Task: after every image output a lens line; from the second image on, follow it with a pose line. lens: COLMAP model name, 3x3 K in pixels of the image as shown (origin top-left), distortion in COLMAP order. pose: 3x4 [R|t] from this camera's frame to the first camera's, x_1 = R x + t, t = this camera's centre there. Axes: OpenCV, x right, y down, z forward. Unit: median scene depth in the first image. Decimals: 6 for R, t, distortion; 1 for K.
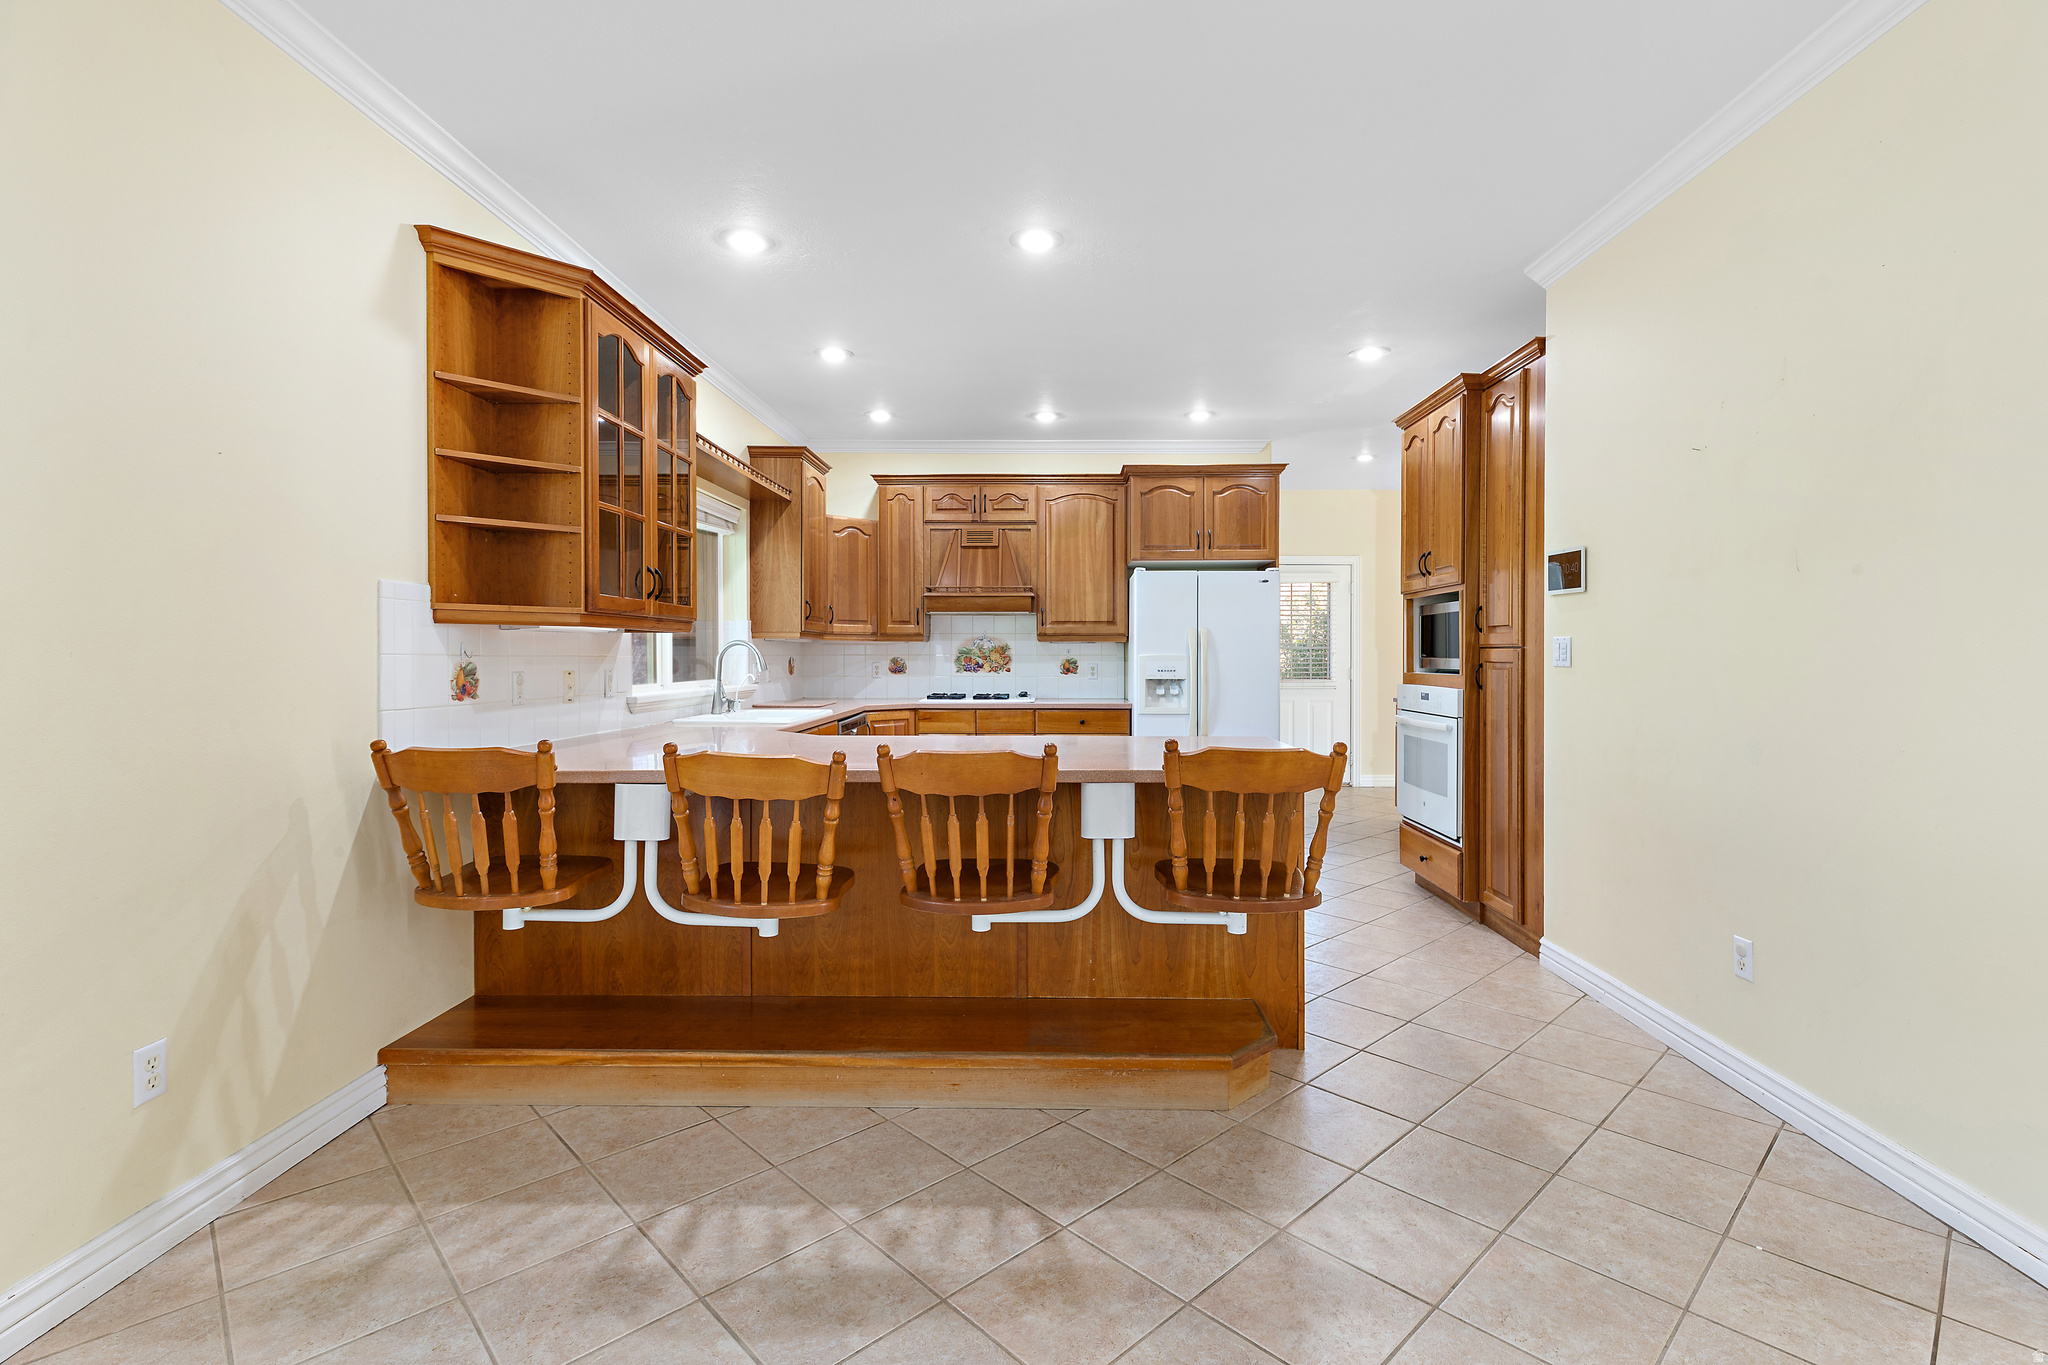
lens RADIAL K [[948.9, 0, 1046.1], [0, 948.9, 655.3], [0, 0, 1]] dist [0.012335, -0.001679]
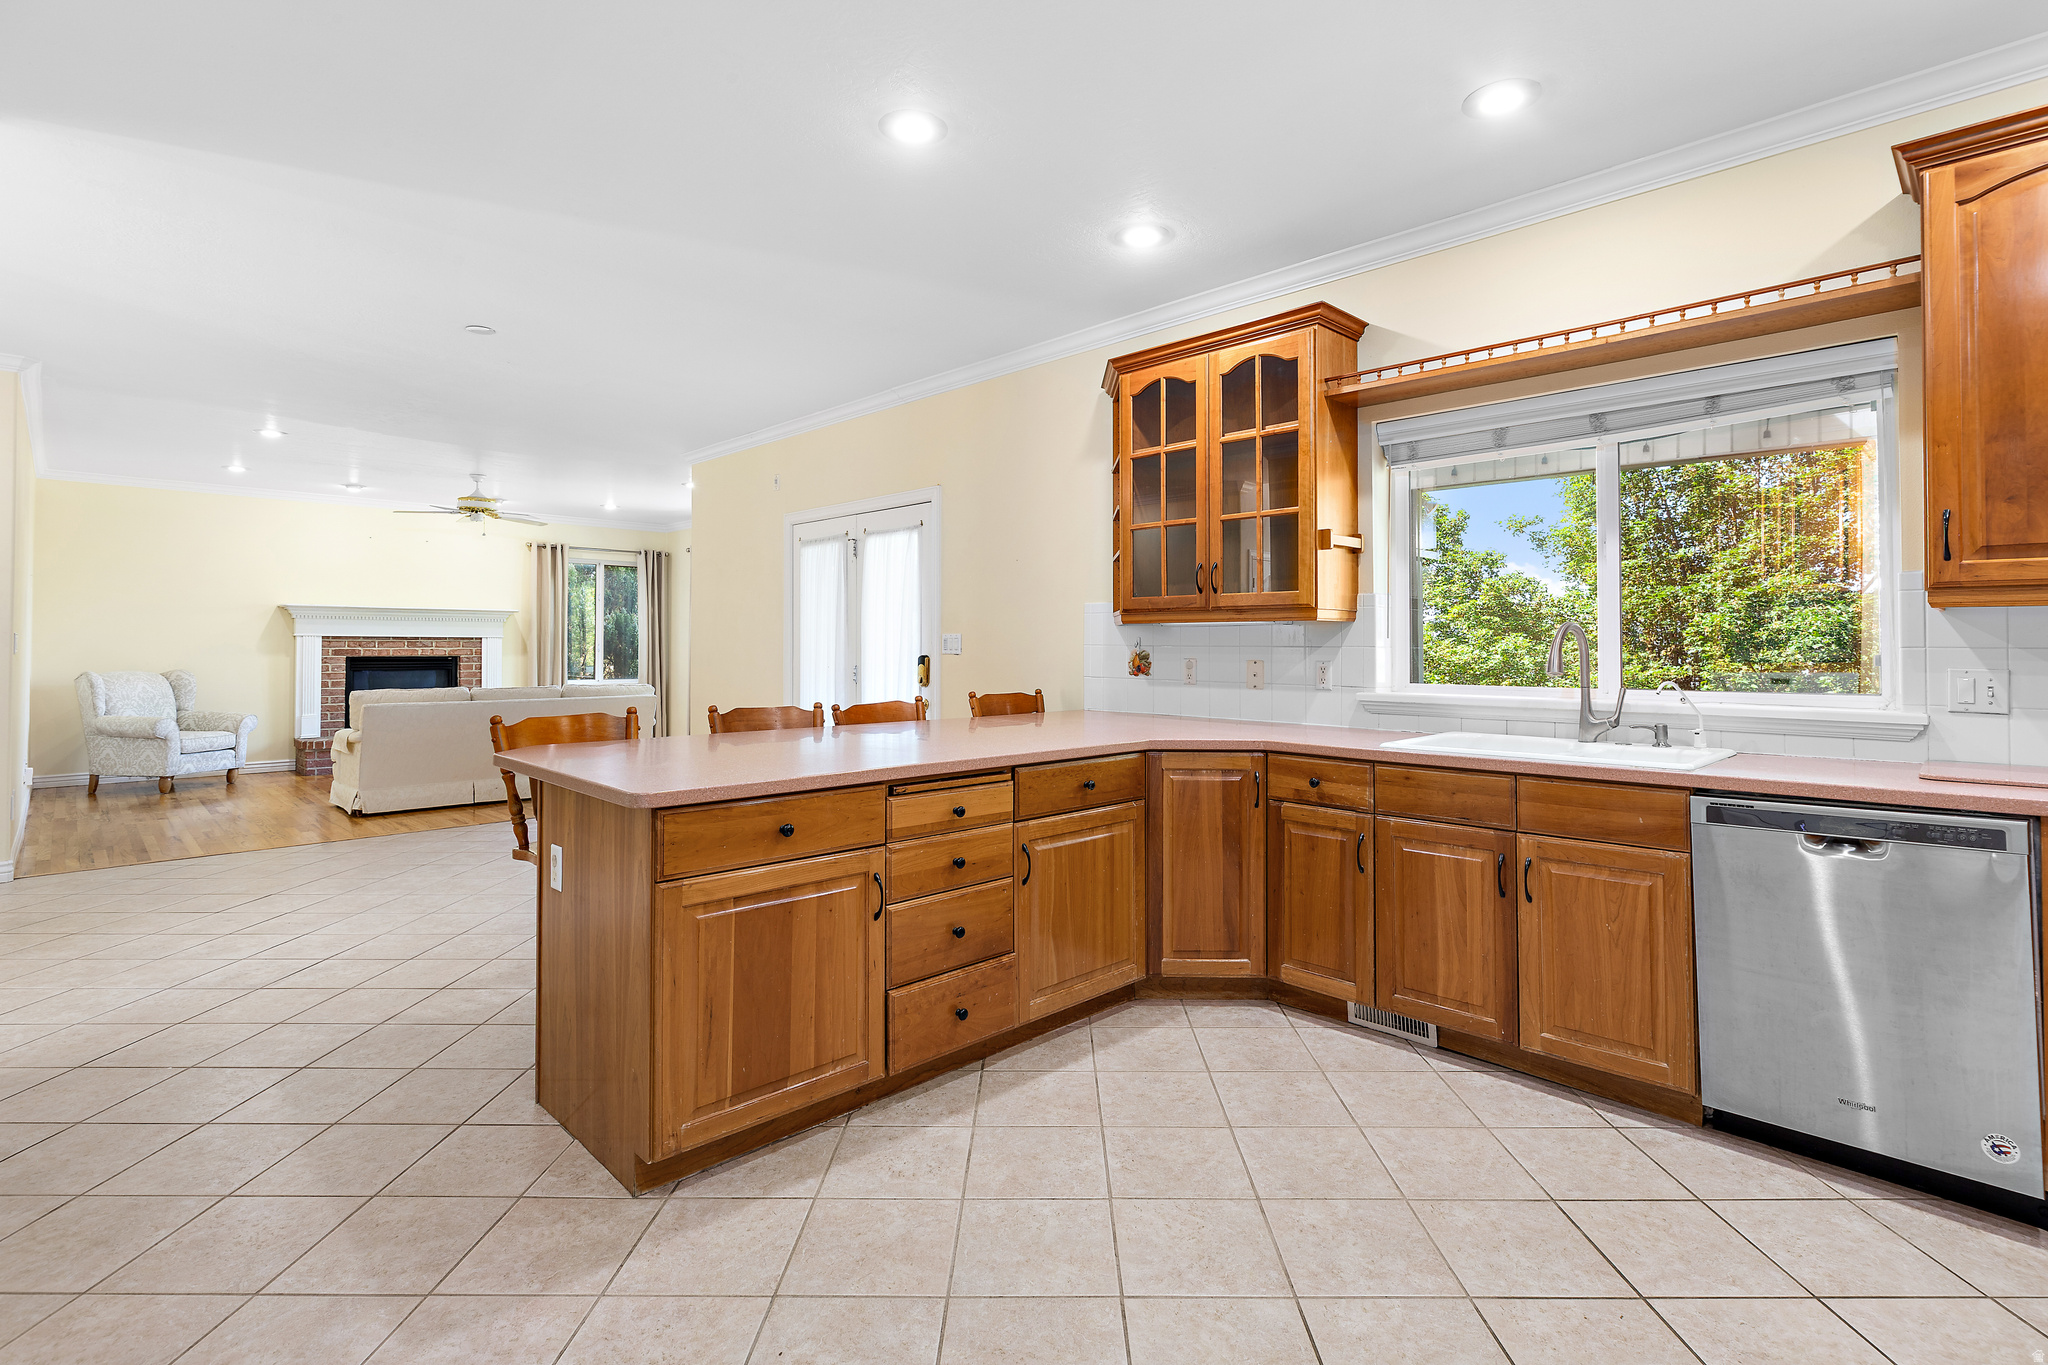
lens RADIAL K [[970.1, 0, 1033.8], [0, 970.1, 628.6], [0, 0, 1]] dist [-0.003358, 0.001488]
pose [[-0.699886, -0.011951, -0.714155, 0.559882], [-0.001736, 0.999886, -0.015032, -0.003141], [0.714253, -0.009281, -0.699826, 1.847170]]
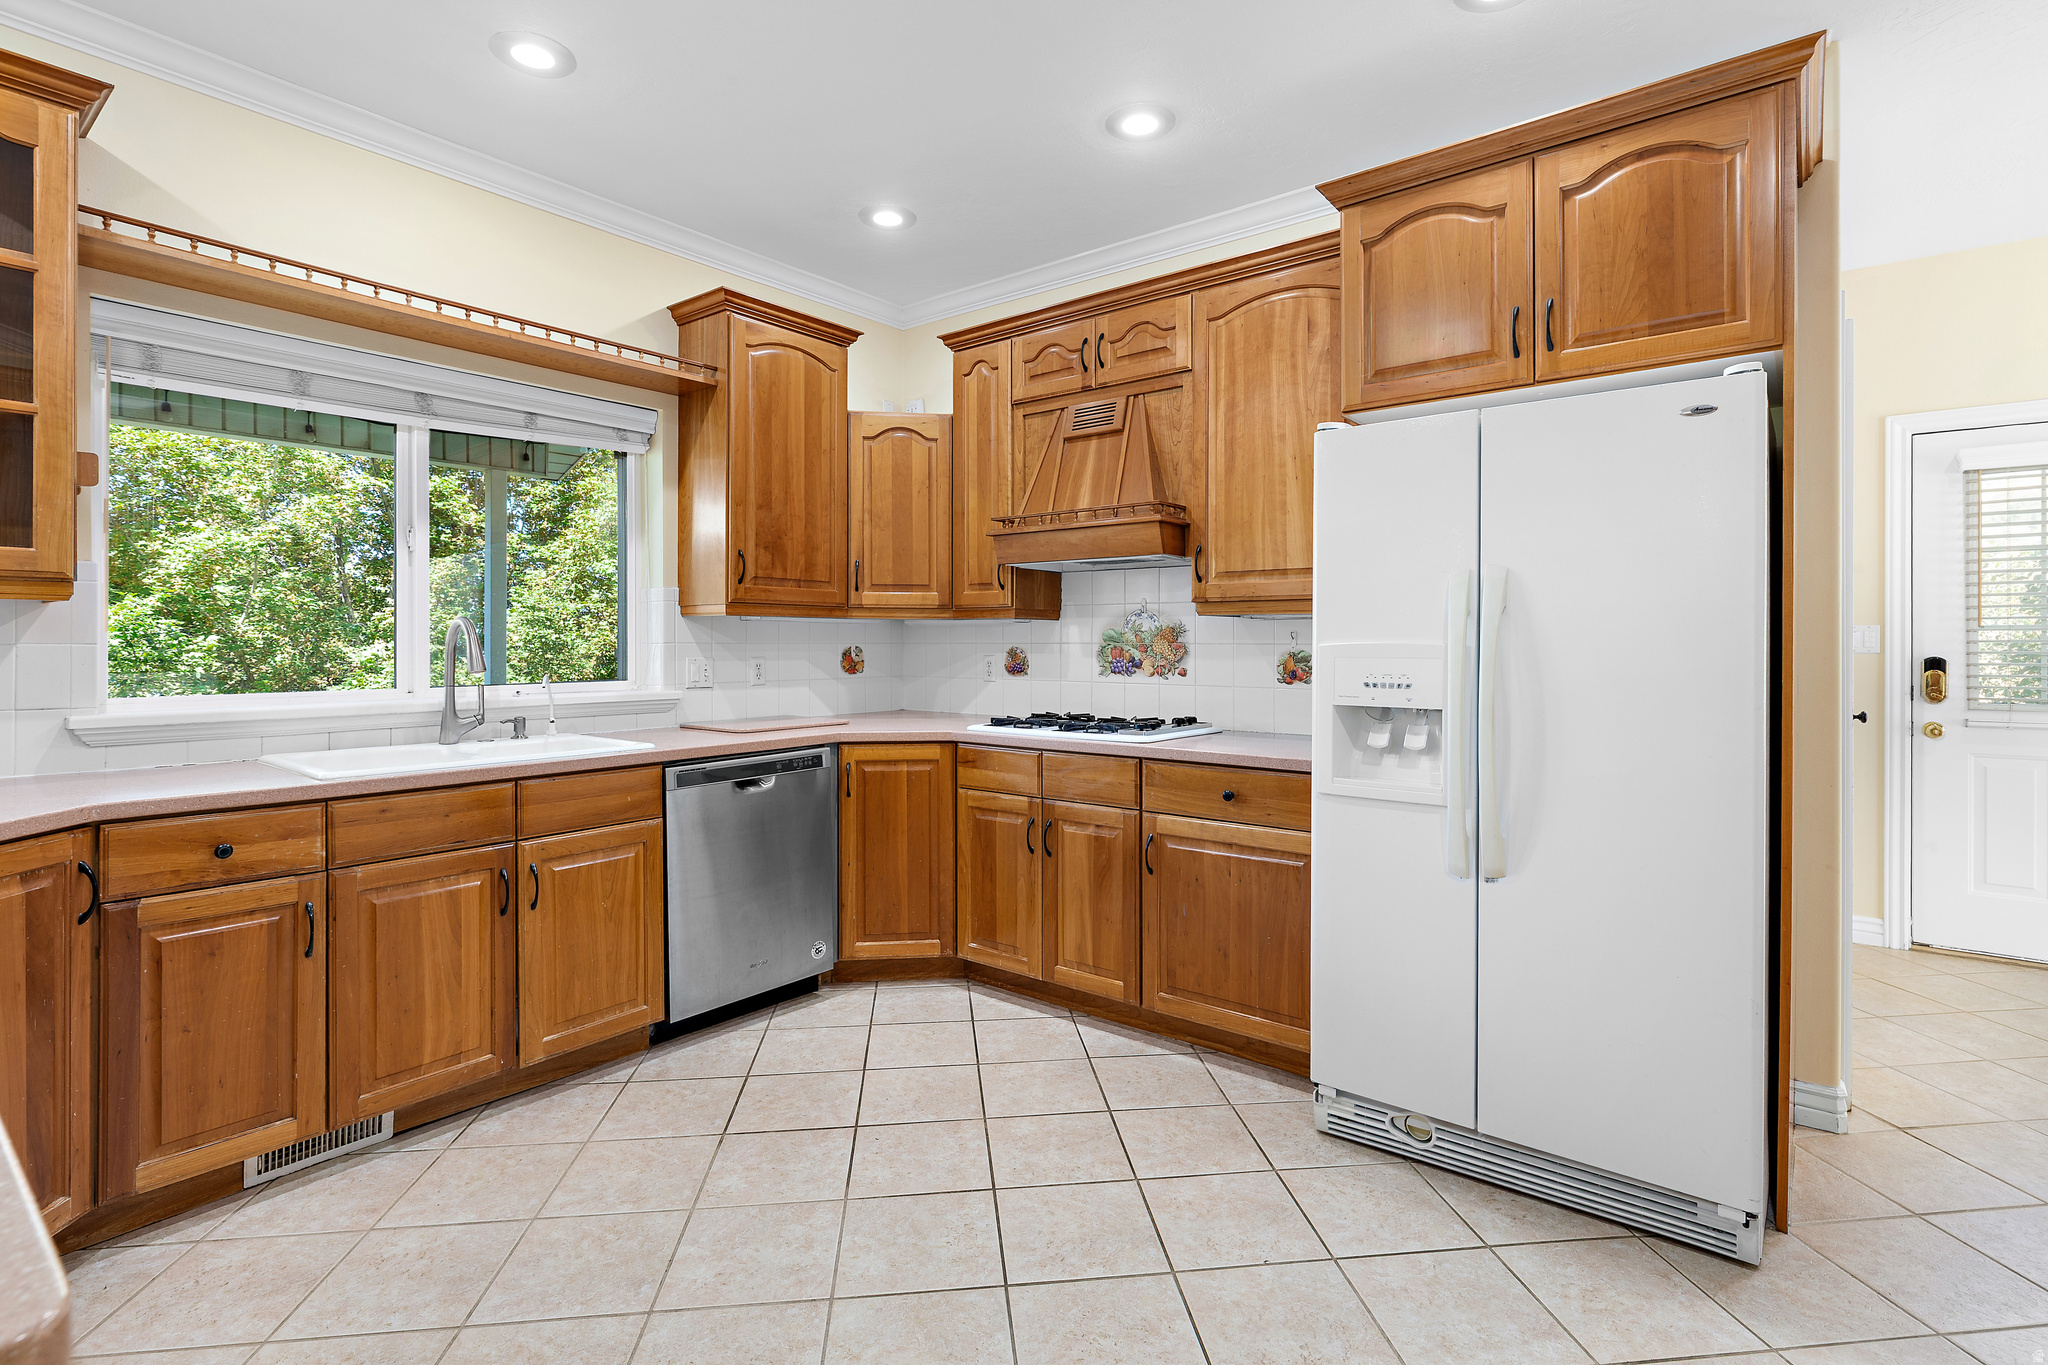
lens RADIAL K [[970.1, 0, 1043.5], [0, 970.1, 641.7], [0, 0, 1]] dist [-0.003358, 0.001488]
pose [[0.794302, -0.000785, -0.607522, 0.479275], [-0.000800, 0.999997, -0.002338, 0.000101], [0.607522, 0.002343, 0.794299, 1.163981]]
